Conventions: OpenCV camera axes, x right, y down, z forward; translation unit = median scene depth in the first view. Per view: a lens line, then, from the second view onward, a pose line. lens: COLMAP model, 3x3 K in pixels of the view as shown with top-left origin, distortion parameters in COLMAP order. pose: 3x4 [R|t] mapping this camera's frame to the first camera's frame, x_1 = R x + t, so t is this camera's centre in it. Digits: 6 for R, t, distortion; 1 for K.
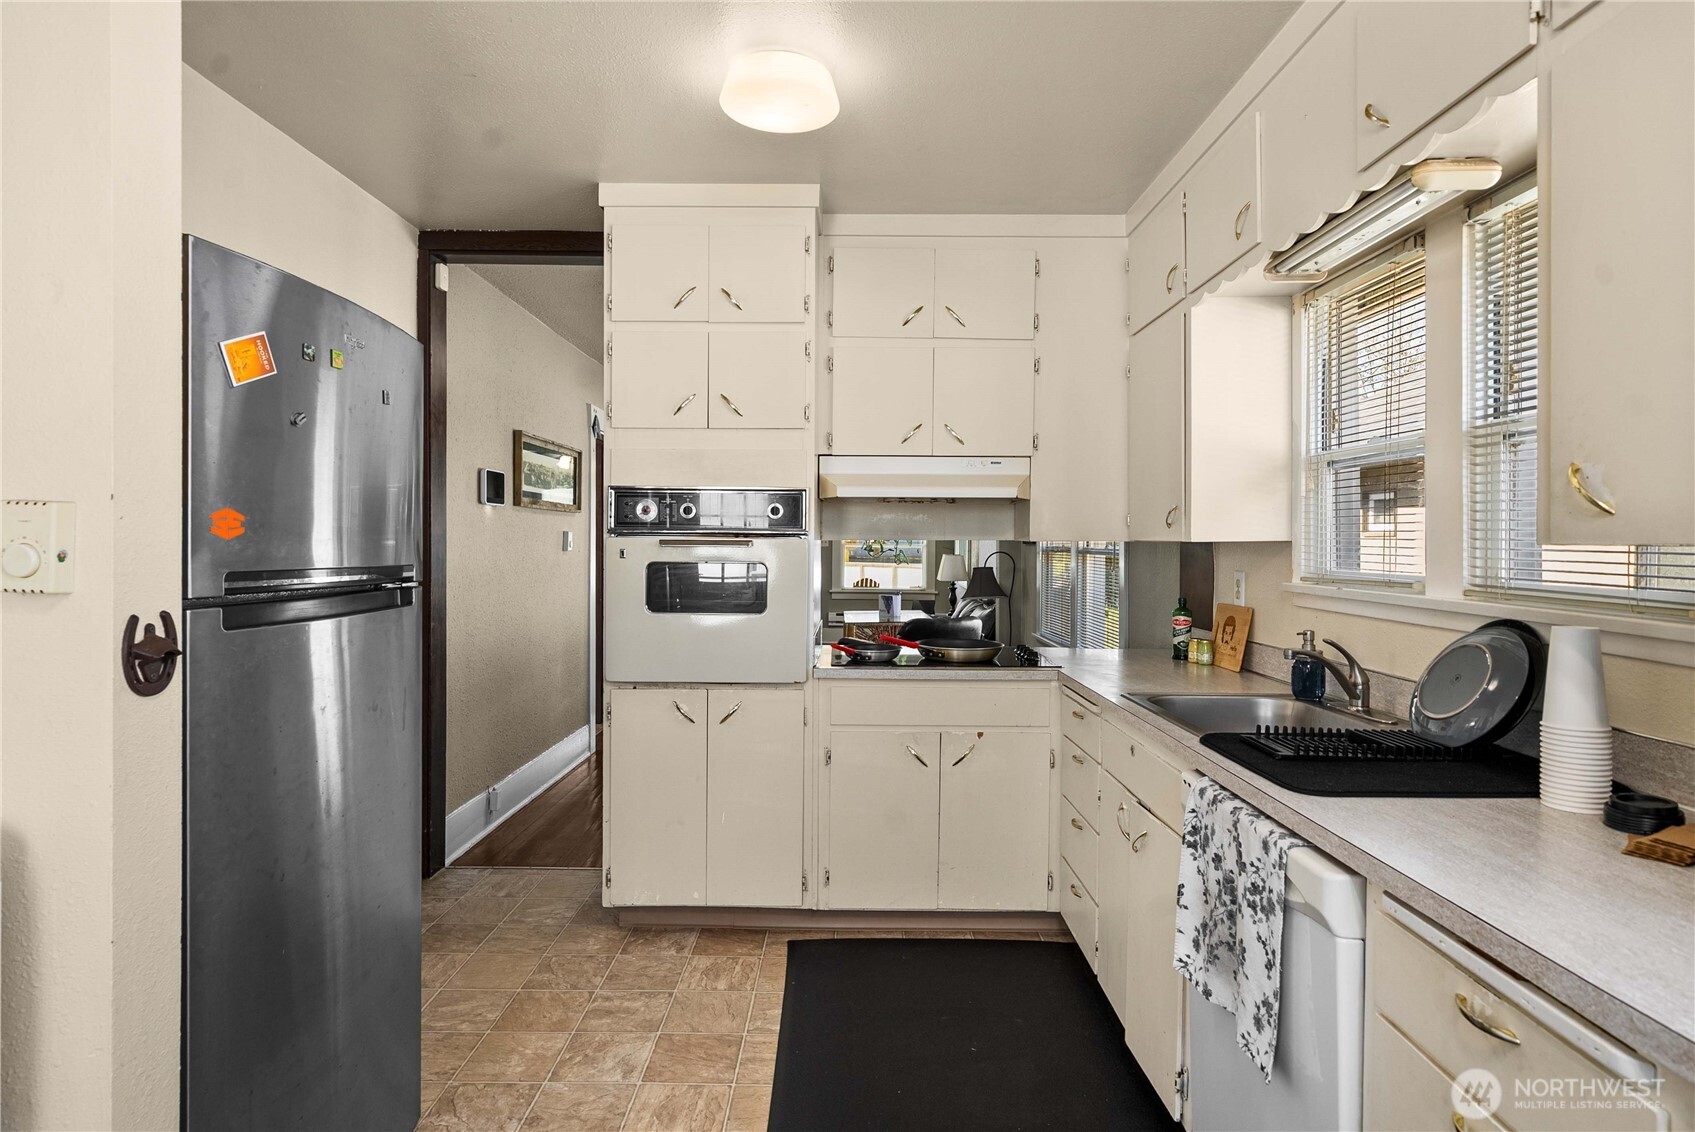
lens RADIAL K [[916.2, 0, 859.2], [0, 916.2, 552.0], [0, 0, 1]] dist [-0.001848, 0.001189]
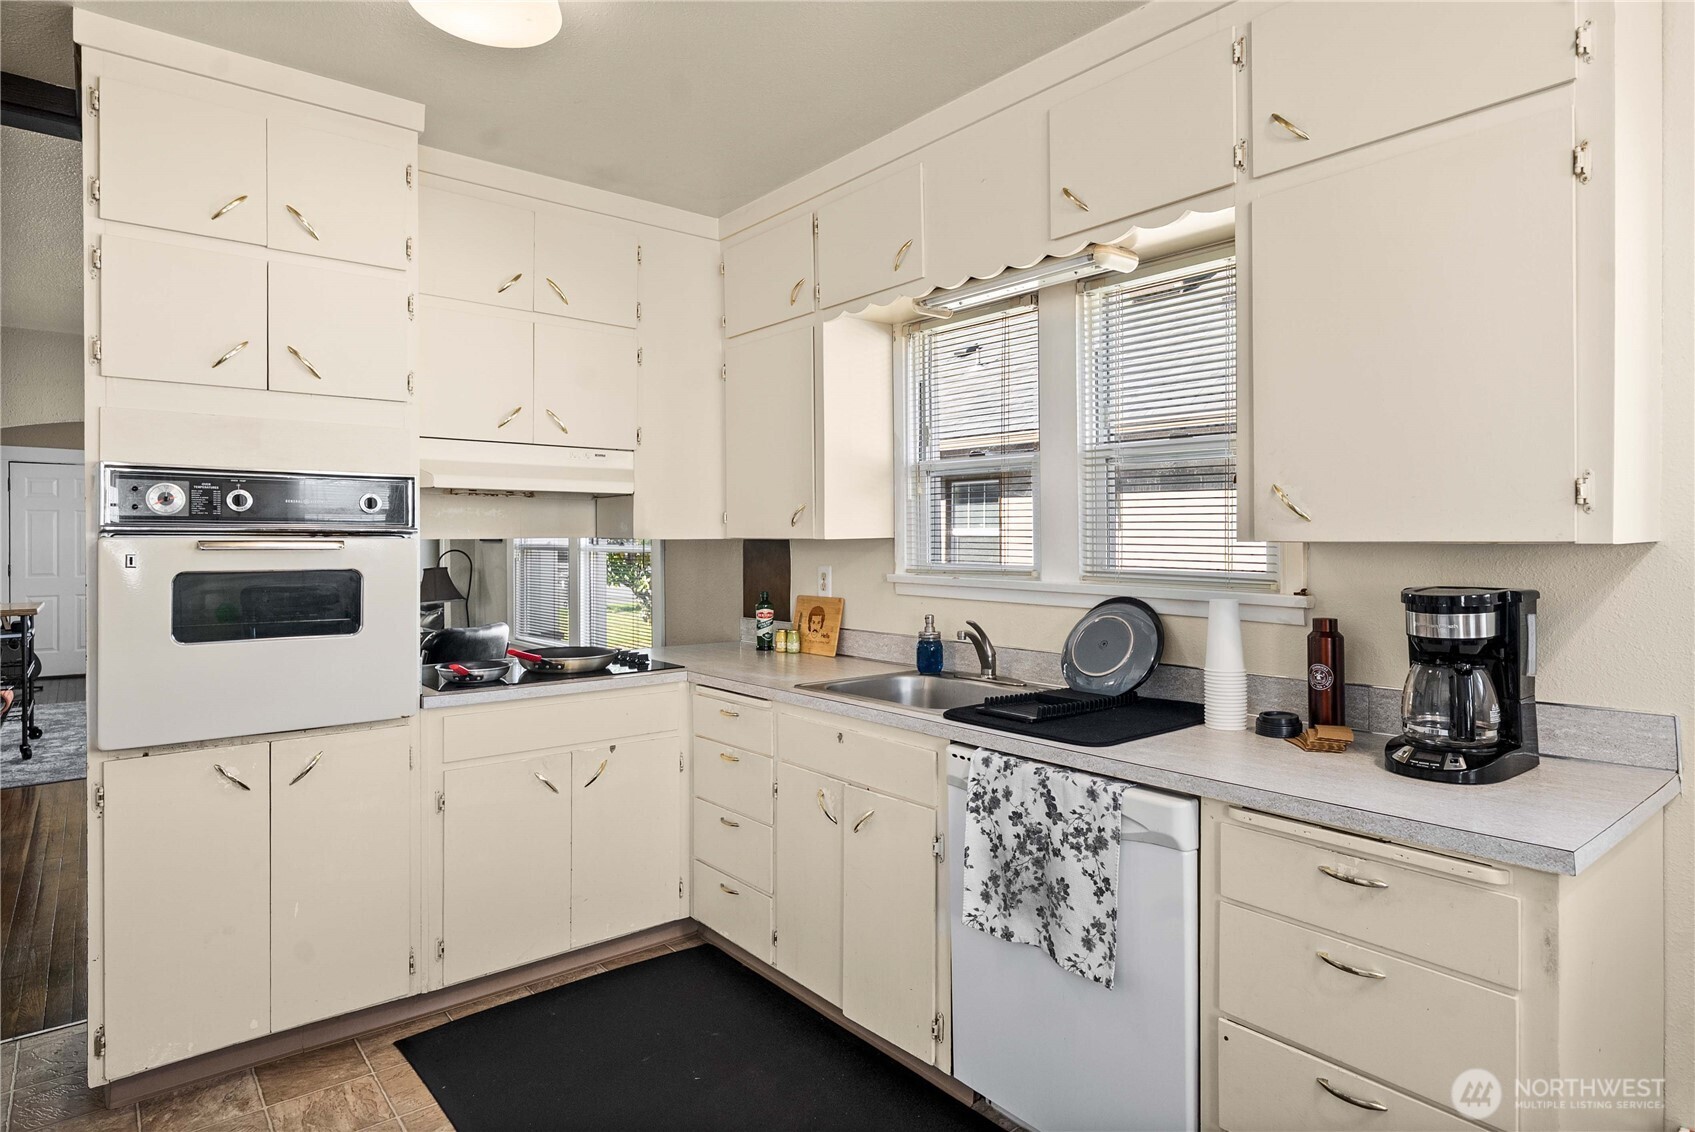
lens RADIAL K [[916.2, 0, 855.4], [0, 916.2, 545.7], [0, 0, 1]] dist [-0.001848, 0.001189]
pose [[0.776512, -0.010218, 0.630020, -0.278995], [0.011362, 0.999933, 0.002214, -0.005569], [-0.630000, 0.005439, 0.776576, 0.132179]]
